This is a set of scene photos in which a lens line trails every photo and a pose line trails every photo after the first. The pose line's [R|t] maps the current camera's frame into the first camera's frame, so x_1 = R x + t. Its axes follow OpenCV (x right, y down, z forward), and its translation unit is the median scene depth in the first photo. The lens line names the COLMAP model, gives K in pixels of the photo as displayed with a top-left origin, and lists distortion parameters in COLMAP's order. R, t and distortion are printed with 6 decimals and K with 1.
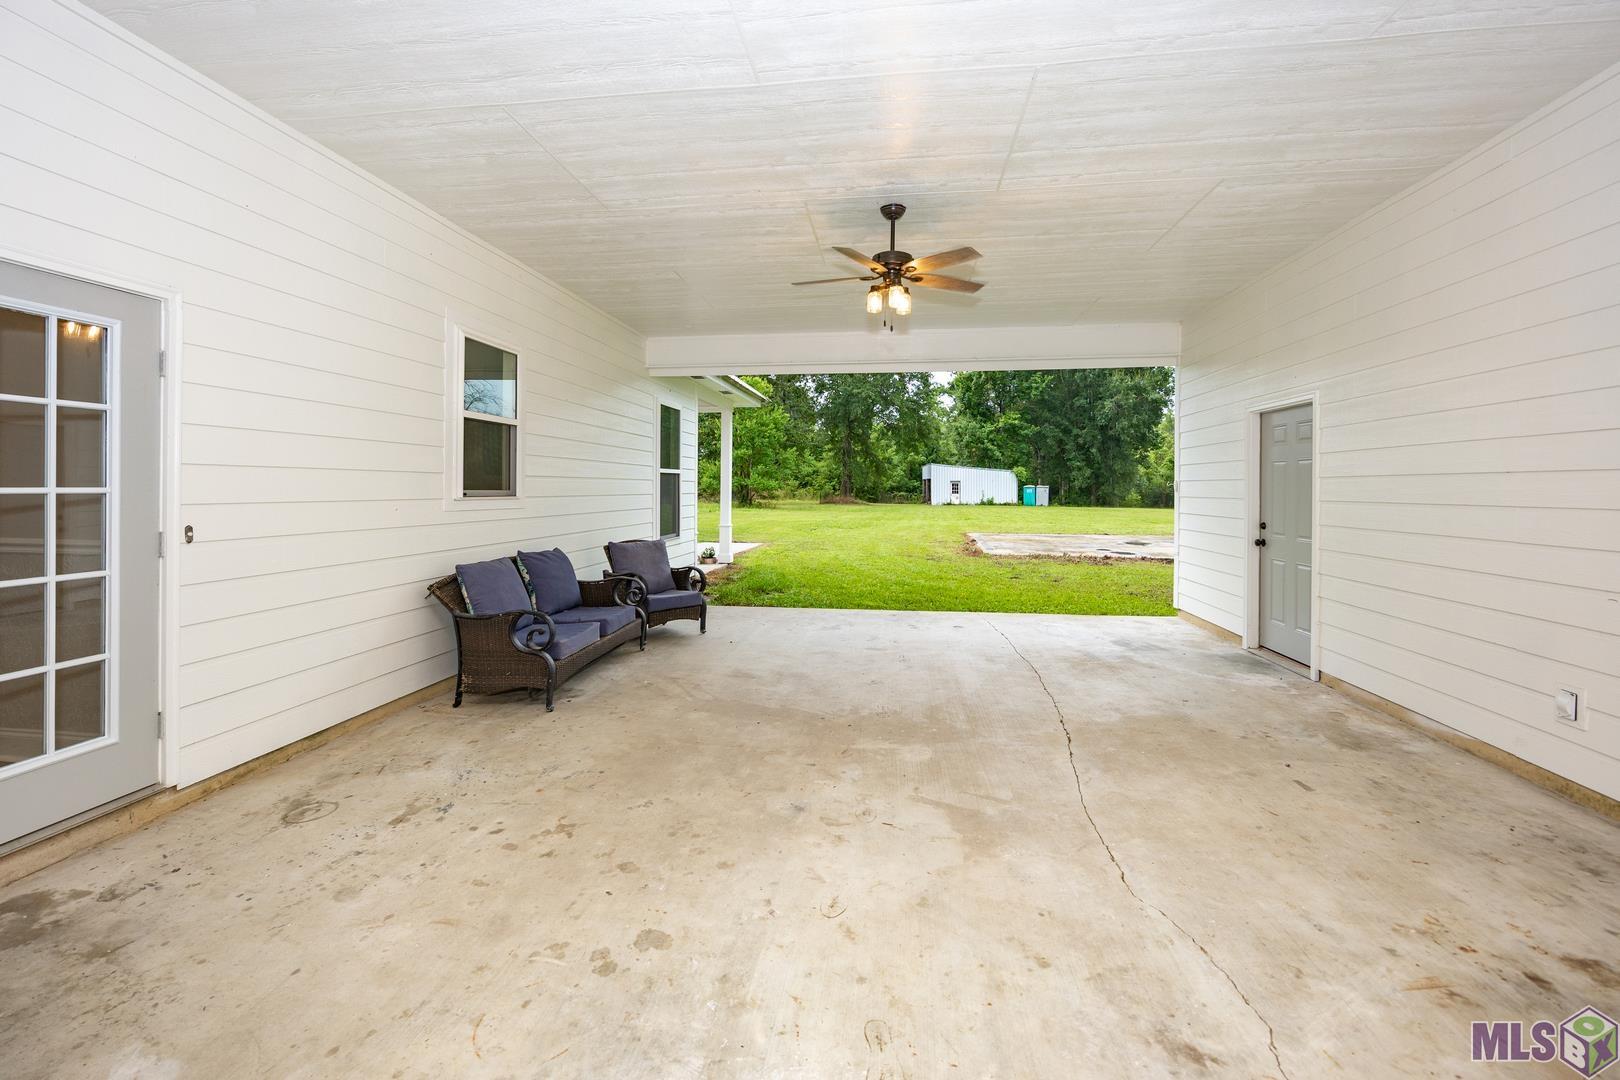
lens RADIAL K [[661.8, 0, 837.7], [0, 661.8, 489.6], [0, 0, 1]] dist [-0.001063, -0.000784]
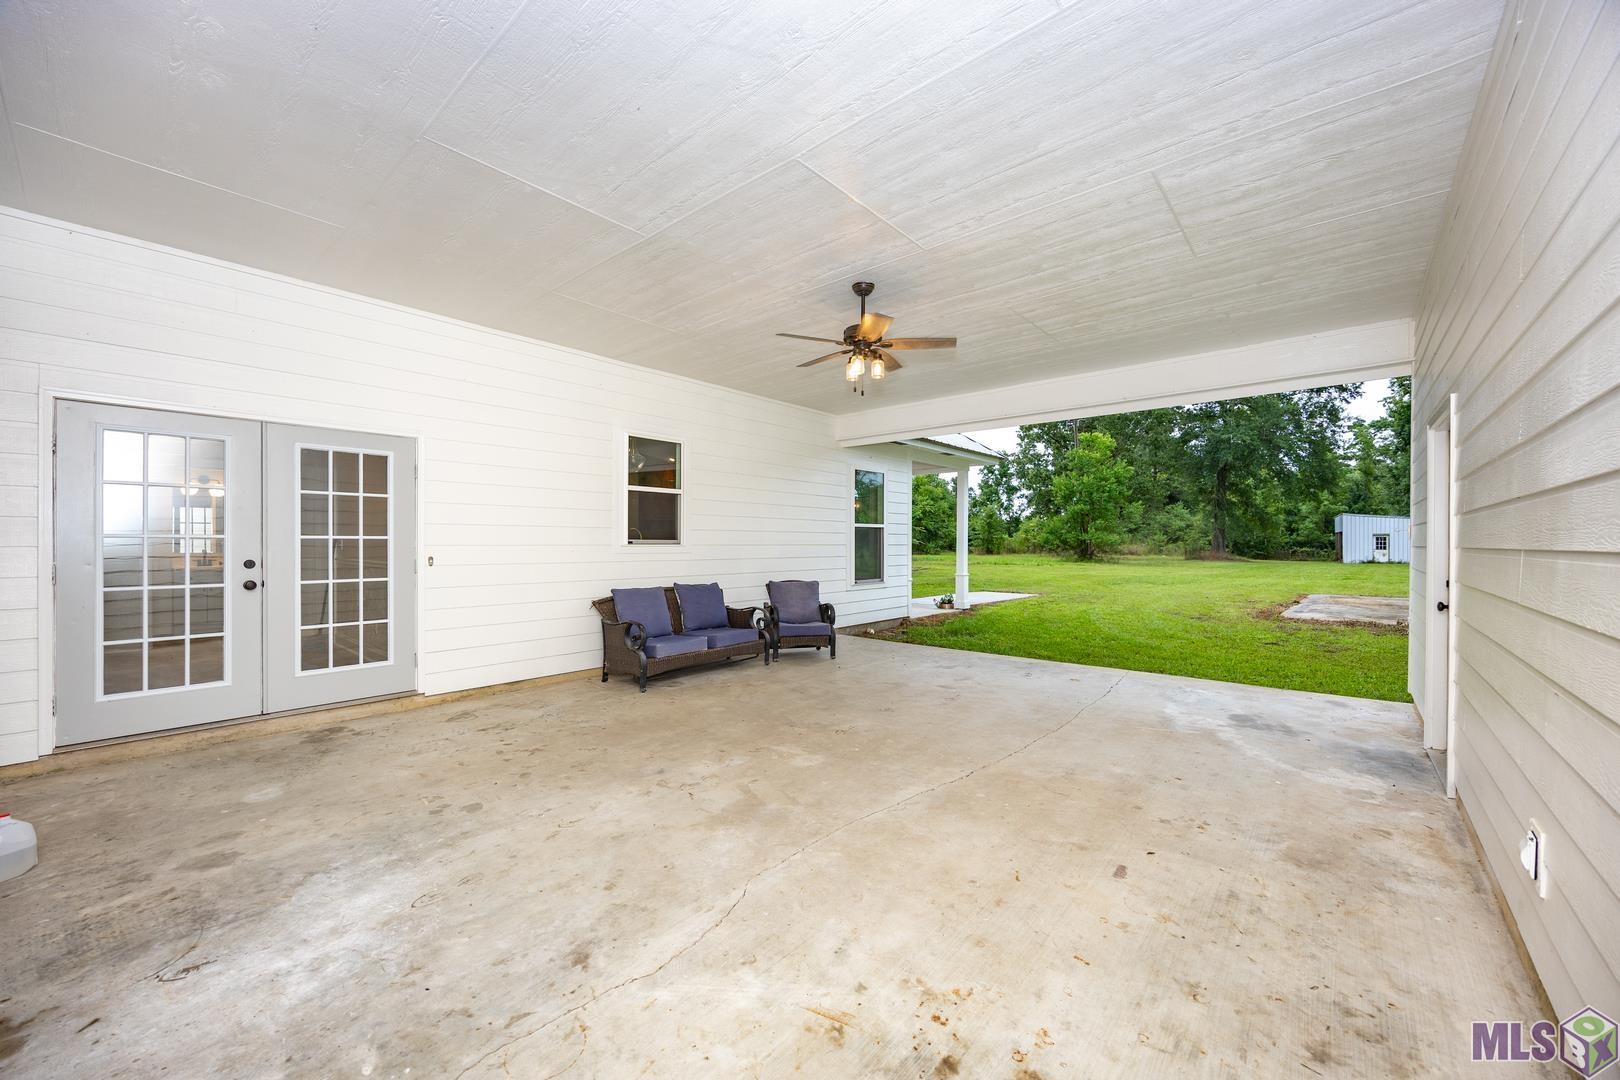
lens RADIAL K [[624.2, 0, 866.0], [0, 624.2, 547.3], [0, 0, 1]] dist [-0.002779, -0.000970]
pose [[0.846390, -0.000336, -0.532563, 0.917043], [0.001464, 0.999997, 0.001695, 0.024573], [0.532561, -0.002214, 0.846389, 0.145515]]
